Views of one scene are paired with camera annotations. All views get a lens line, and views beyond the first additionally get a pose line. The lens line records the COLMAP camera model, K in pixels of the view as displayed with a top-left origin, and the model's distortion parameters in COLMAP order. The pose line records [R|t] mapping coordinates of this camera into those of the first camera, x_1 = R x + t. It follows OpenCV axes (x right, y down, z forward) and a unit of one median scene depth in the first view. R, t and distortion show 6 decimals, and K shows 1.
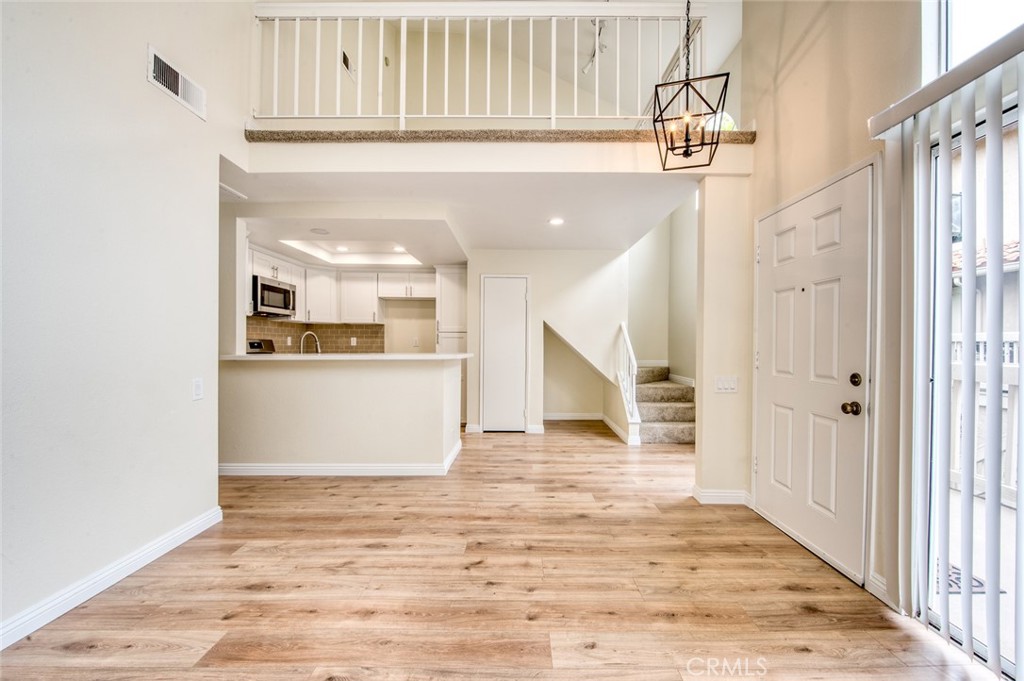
lens RADIAL K [[409.6, 0, 512.0], [0, 409.6, 340.5], [0, 0, 1]] dist [0.000525, 0.000097]
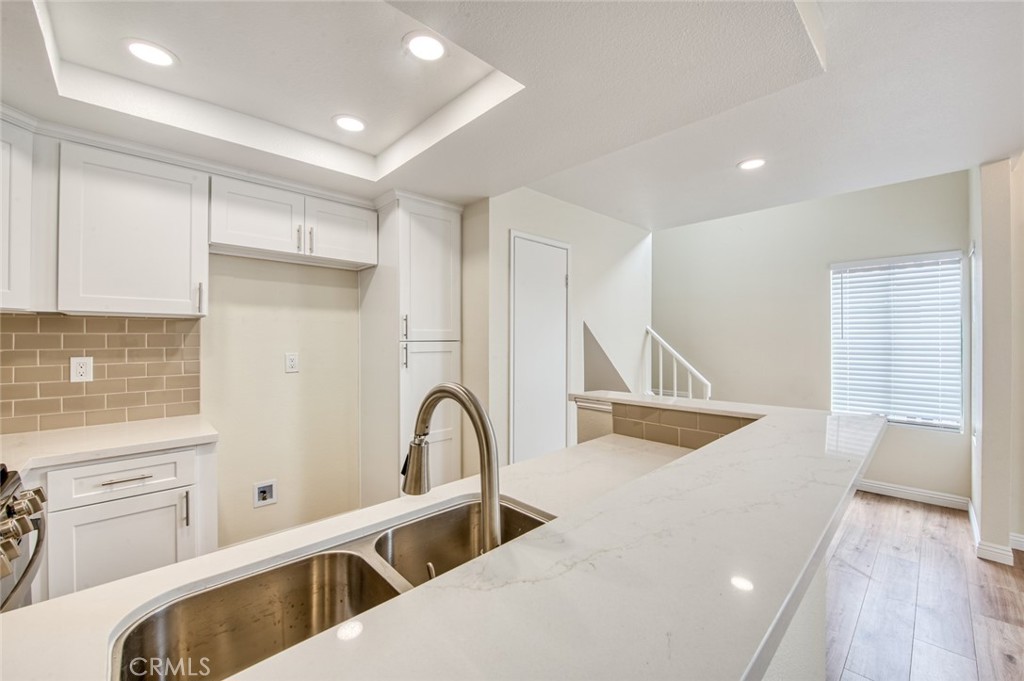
lens RADIAL K [[421.3, 0, 512.0], [0, 421.3, 340.5], [0, 0, 1]] dist [-0.000063, 0.000005]
pose [[0.709170, -0.008660, 0.704985, -0.402331], [0.001389, 0.999940, 0.010886, -0.024978], [-0.705036, -0.006741, 0.709139, 0.557216]]
